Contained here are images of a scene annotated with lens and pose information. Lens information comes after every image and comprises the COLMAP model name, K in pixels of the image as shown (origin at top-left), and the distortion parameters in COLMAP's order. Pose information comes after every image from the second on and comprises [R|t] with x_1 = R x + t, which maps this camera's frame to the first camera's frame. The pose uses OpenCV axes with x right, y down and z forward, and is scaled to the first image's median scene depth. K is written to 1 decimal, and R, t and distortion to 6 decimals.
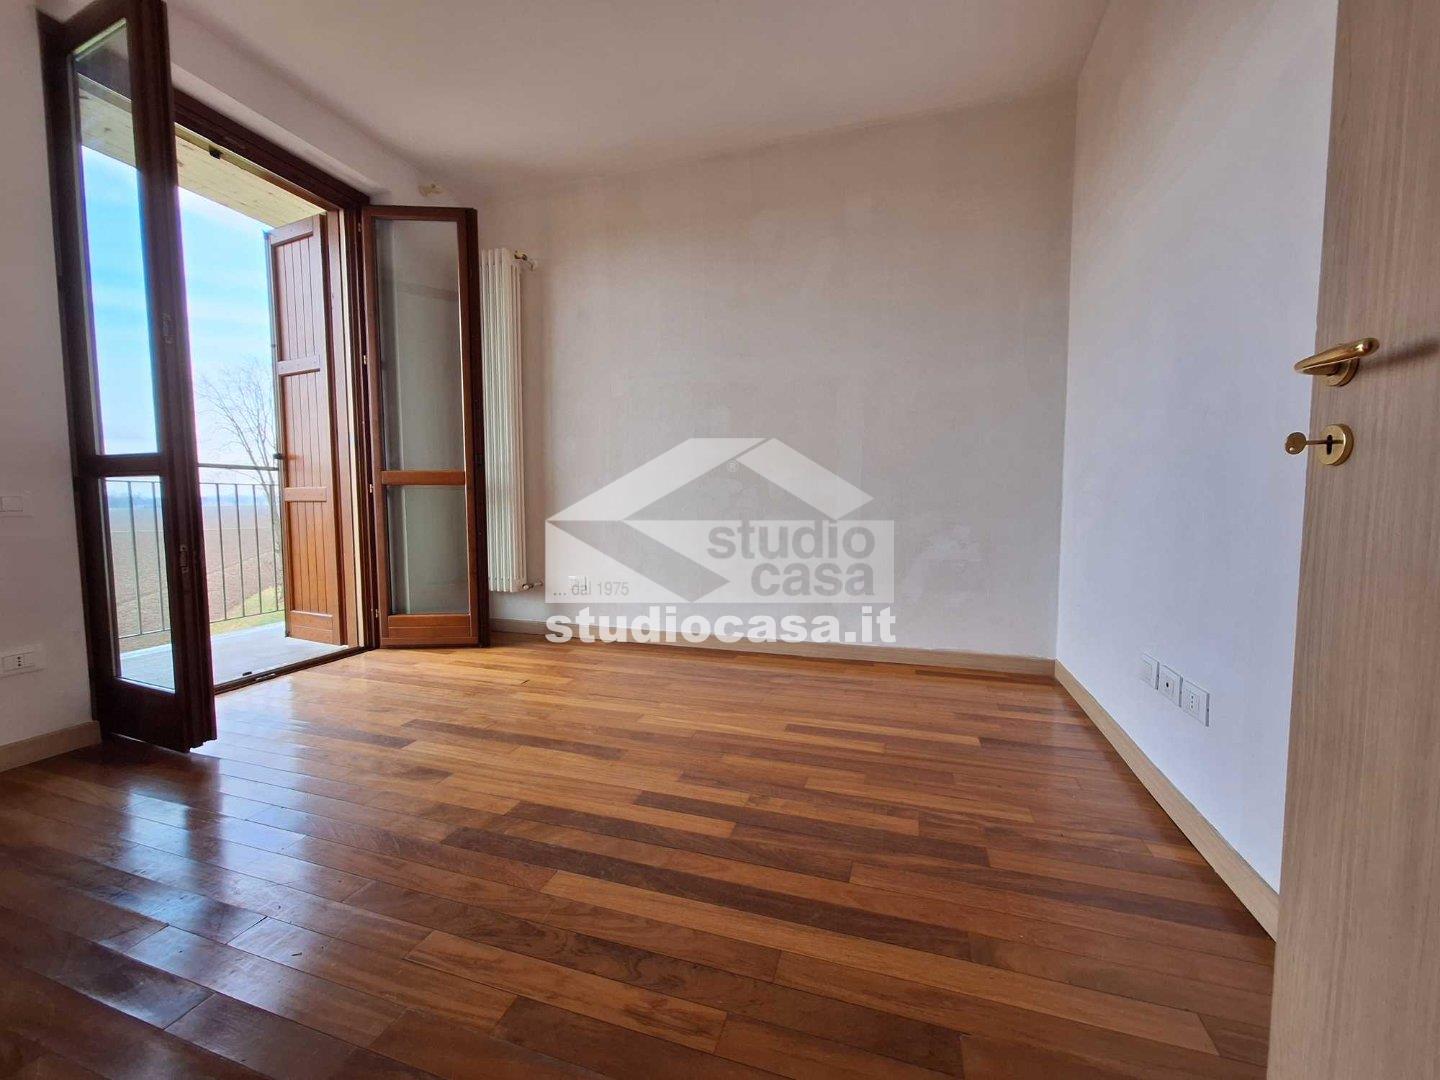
lens RADIAL K [[577.7, 0, 724.1], [0, 577.7, 543.8], [0, 0, 1]] dist [0.001074, 0.000348]
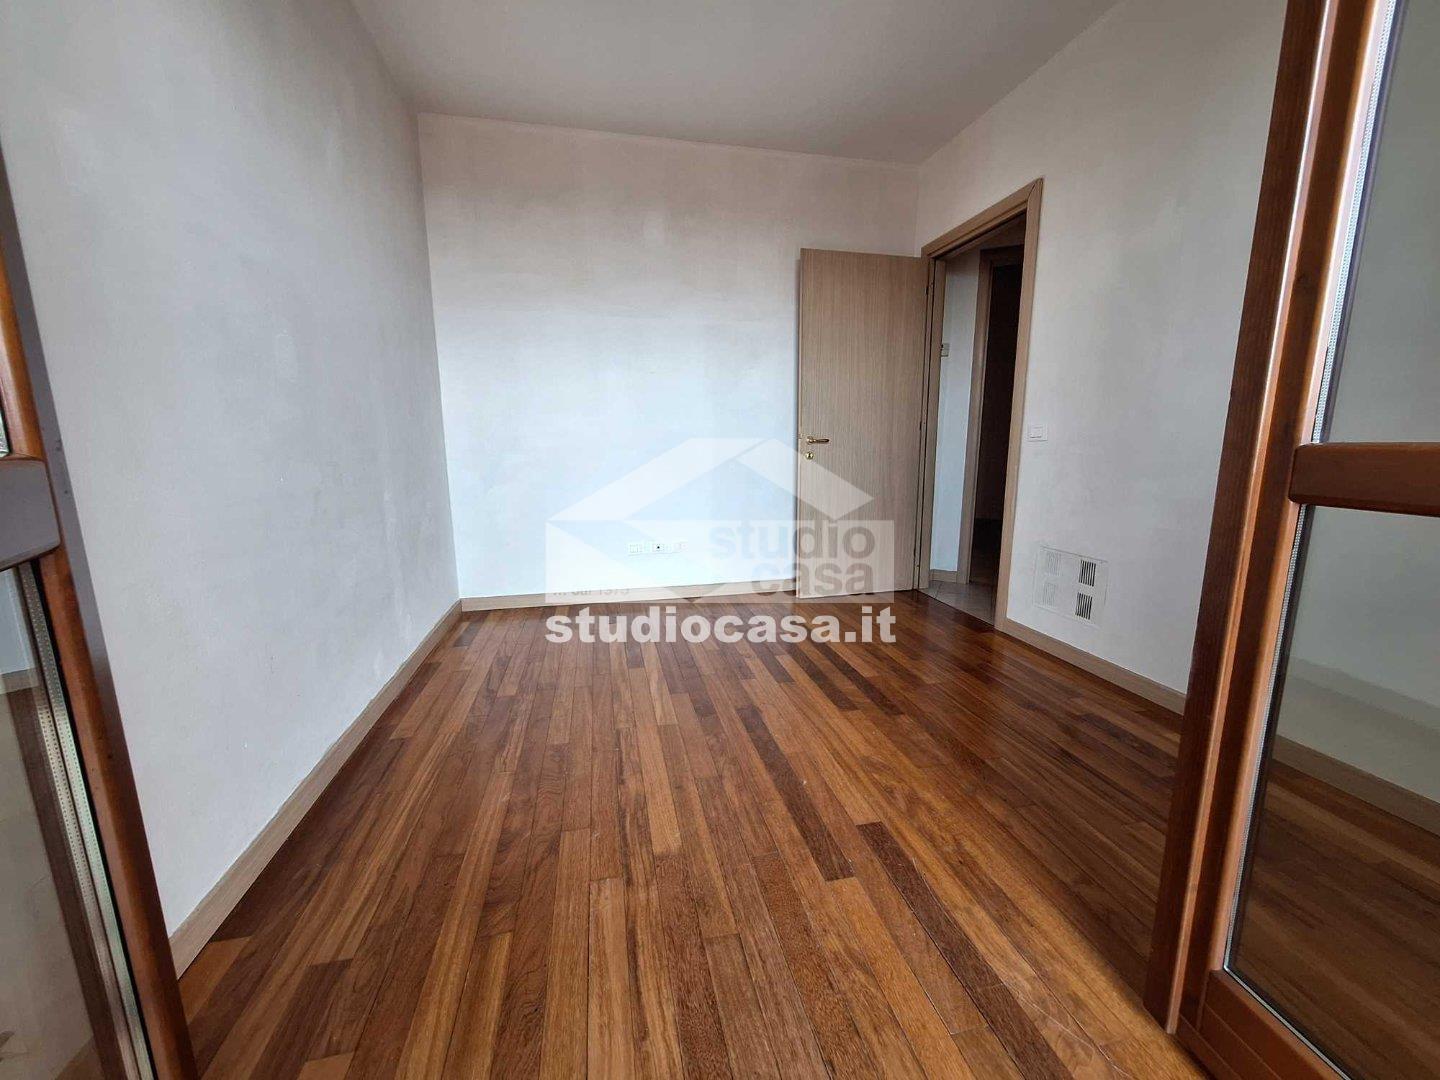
lens RADIAL K [[577.7, 0, 724.1], [0, 577.7, 543.8], [0, 0, 1]] dist [0.001074, 0.000348]
pose [[-0.509110, -0.150599, 0.847423, -0.978233], [0.070865, 0.973896, 0.215650, -0.185834], [-0.857779, 0.169842, -0.485148, 1.380141]]
